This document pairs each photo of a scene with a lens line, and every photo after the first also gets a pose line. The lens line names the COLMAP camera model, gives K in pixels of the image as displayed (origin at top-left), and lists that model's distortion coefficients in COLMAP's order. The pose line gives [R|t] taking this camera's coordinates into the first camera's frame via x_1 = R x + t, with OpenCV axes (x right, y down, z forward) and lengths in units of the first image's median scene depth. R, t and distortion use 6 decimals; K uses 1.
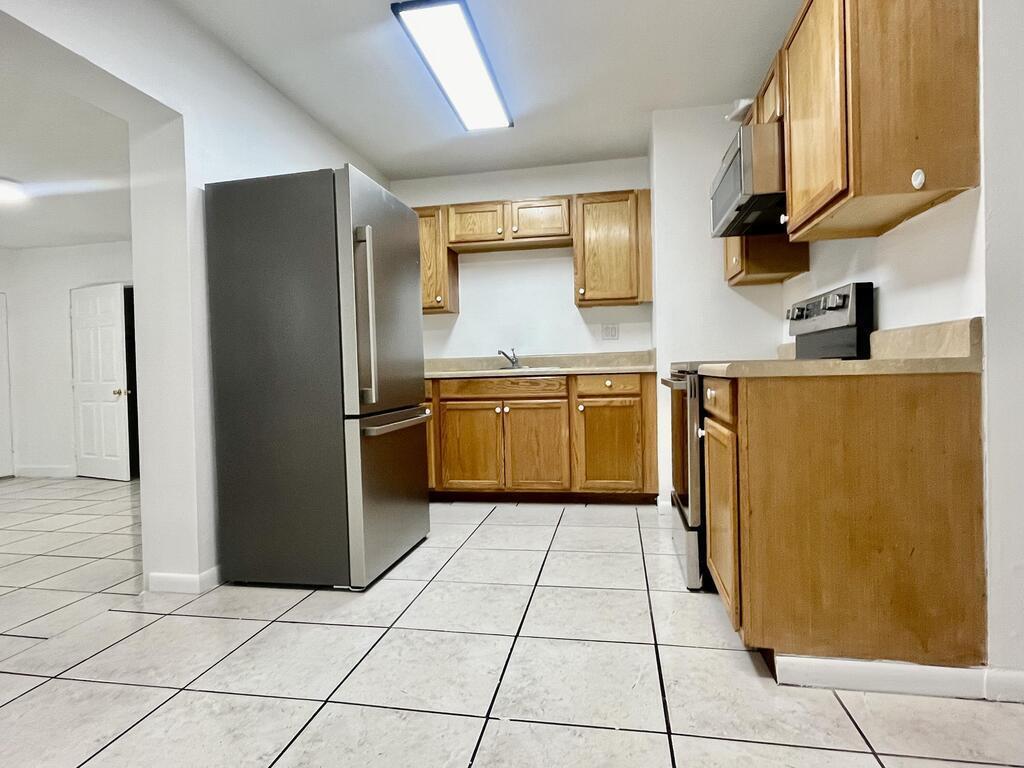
lens RADIAL K [[573.7, 0, 512.0], [0, 573.7, 384.0], [0, 0, 1]] dist [0.003146, 0.002929]
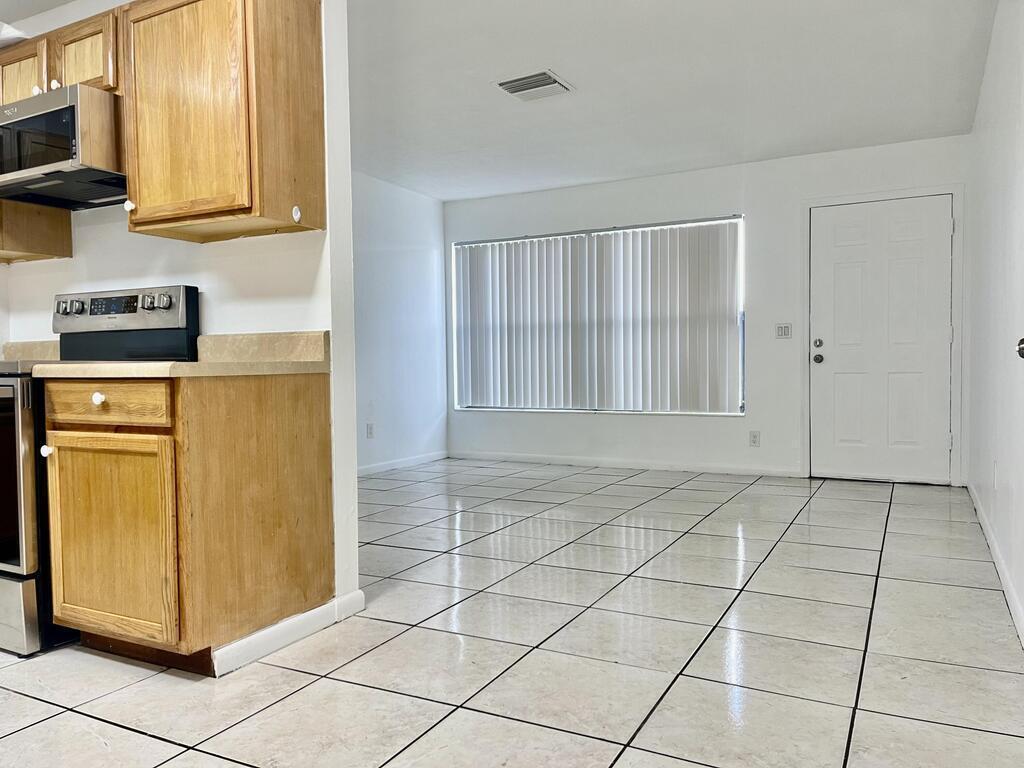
lens RADIAL K [[759.3, 0, 510.5], [0, 759.3, 405.7], [0, 0, 1]] dist [0.045052, -0.004817]
pose [[0.299776, -0.033388, 0.953425, -0.672160], [0.030898, 0.999203, 0.025276, 0.021502], [-0.953509, 0.021882, 0.300569, 0.085115]]
